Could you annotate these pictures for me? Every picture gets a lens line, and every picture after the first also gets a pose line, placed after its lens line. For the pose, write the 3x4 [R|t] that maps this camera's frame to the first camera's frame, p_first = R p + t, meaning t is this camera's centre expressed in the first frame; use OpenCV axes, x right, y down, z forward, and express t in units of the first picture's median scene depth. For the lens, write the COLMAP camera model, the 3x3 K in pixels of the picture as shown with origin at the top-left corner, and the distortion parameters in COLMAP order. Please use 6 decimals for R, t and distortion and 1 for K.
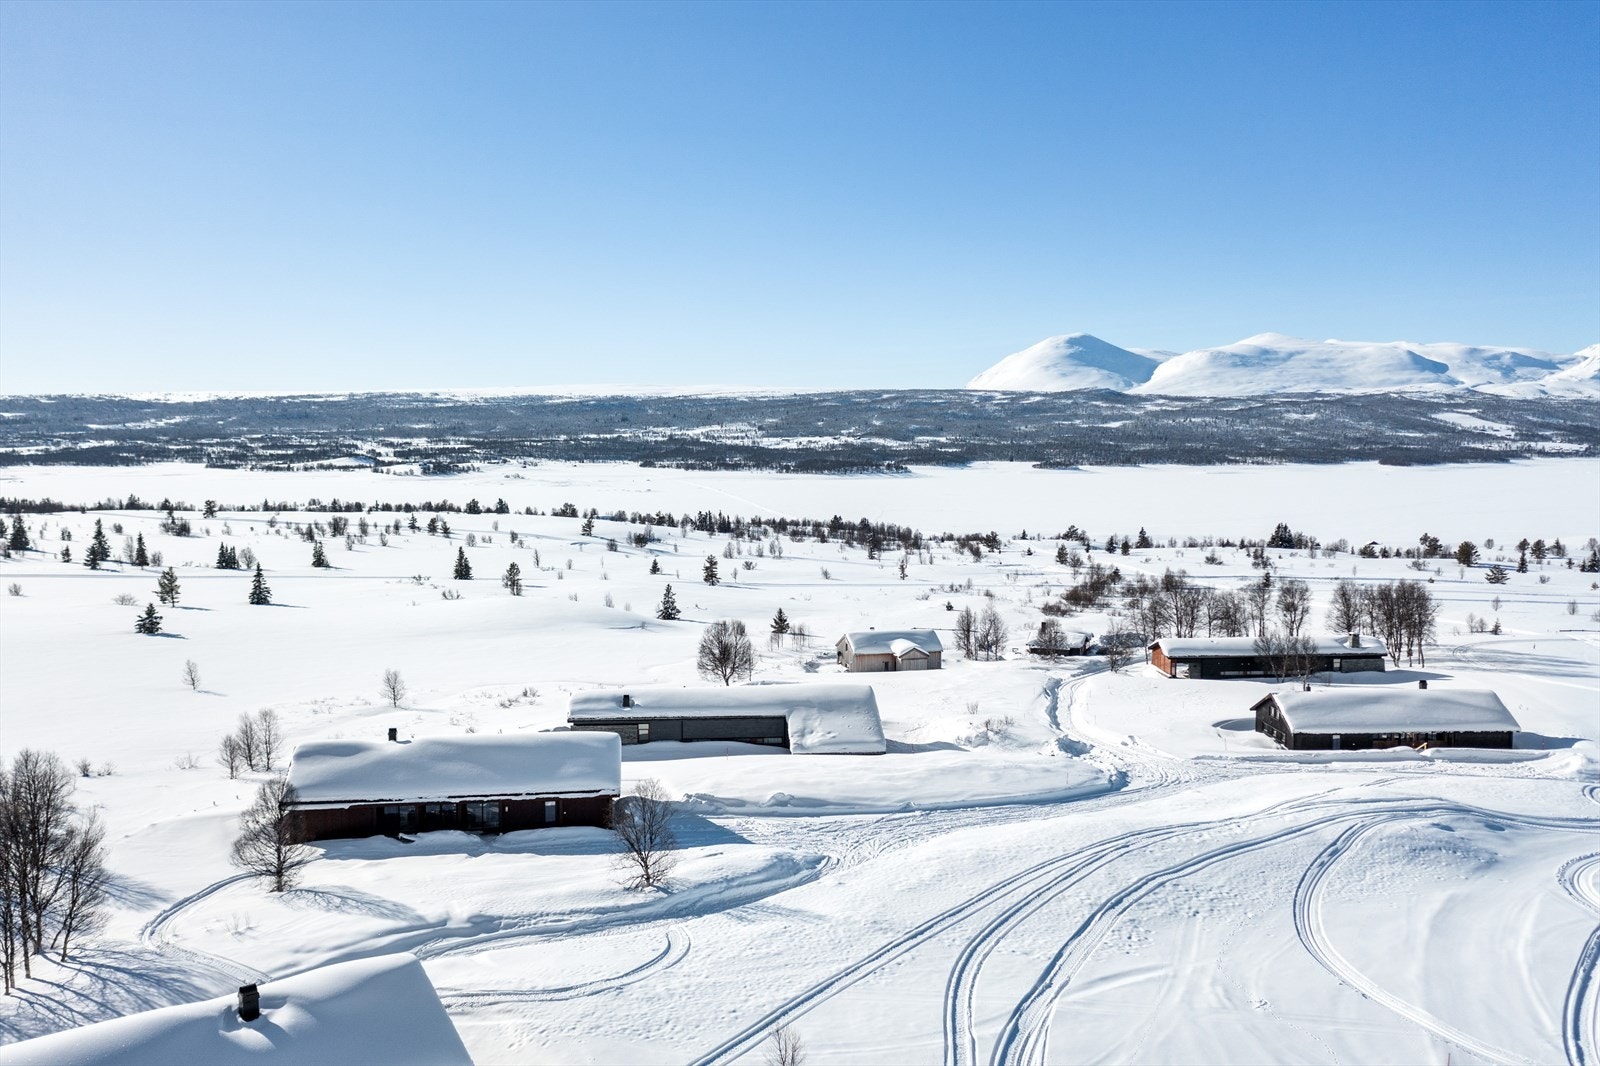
lens RADIAL K [[1280.8, 0, 817.2], [0, 1280.8, 531.6], [0, 0, 1]] dist [0.000347, 0.008490]
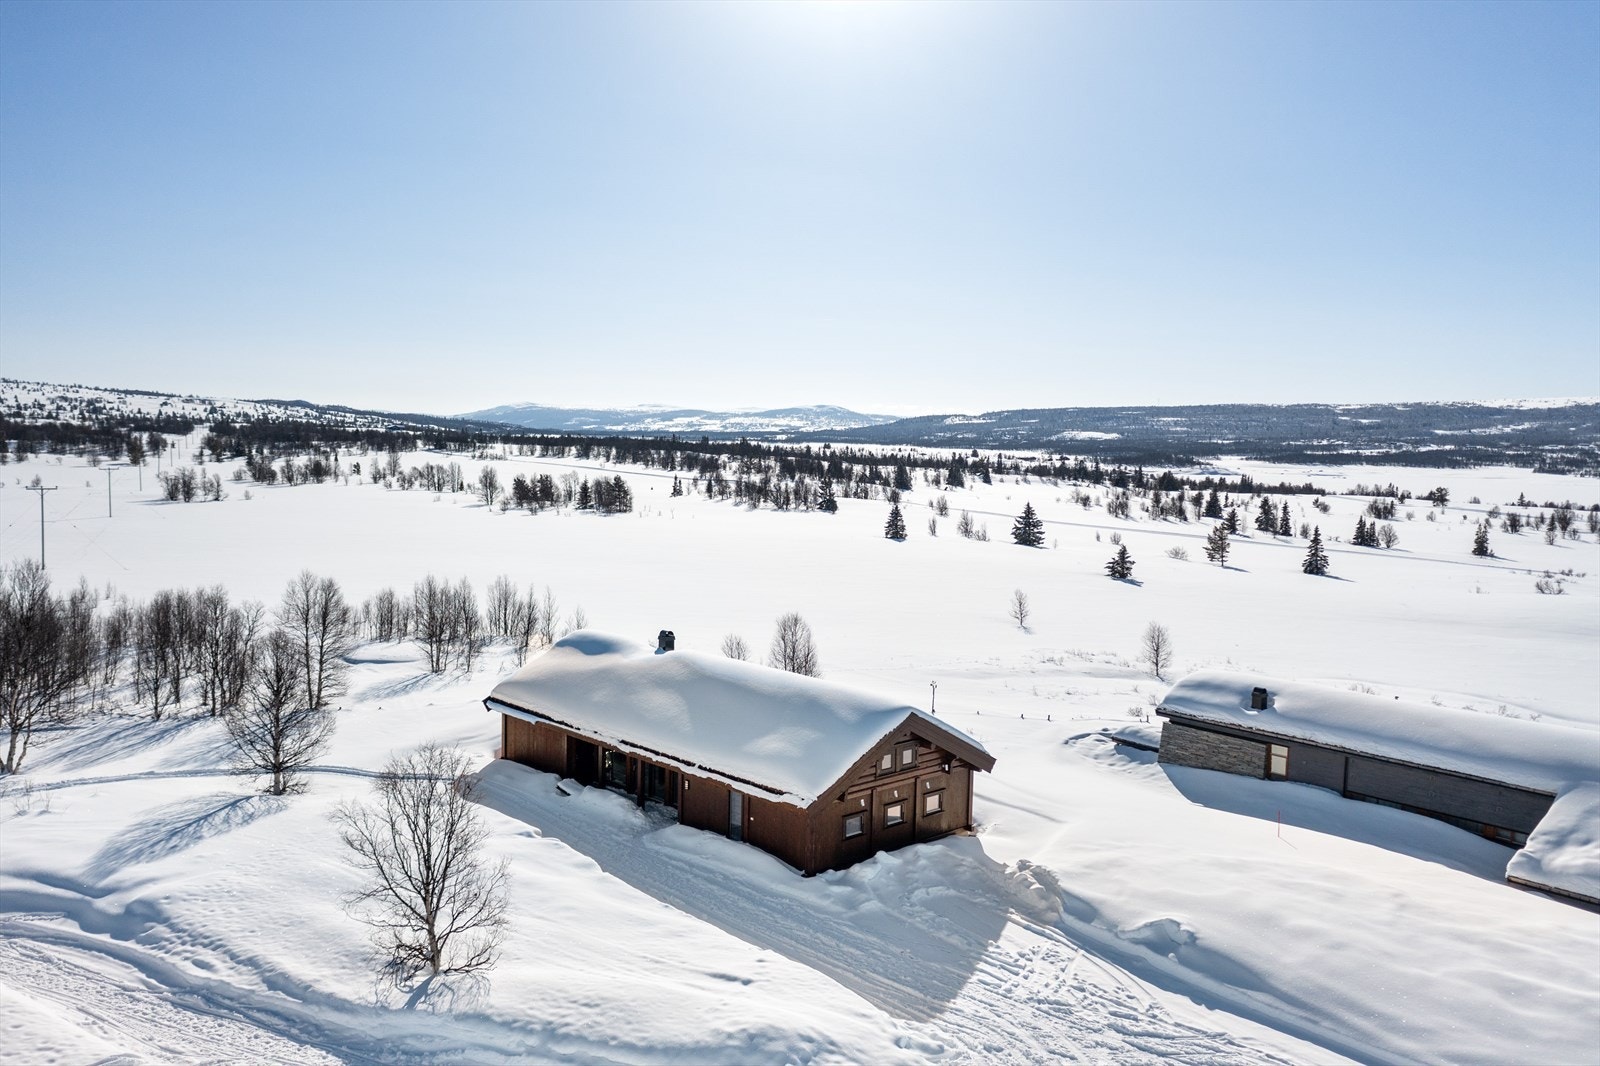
lens RADIAL K [[1273.9, 0, 802.0], [0, 1273.9, 529.9], [0, 0, 1]] dist [0.007159, 0.004298]
pose [[0.557179, 0.071079, -0.827344, 0.194636], [-0.076826, 0.996469, 0.033870, 0.055483], [0.826831, 0.044689, 0.560673, 0.521320]]
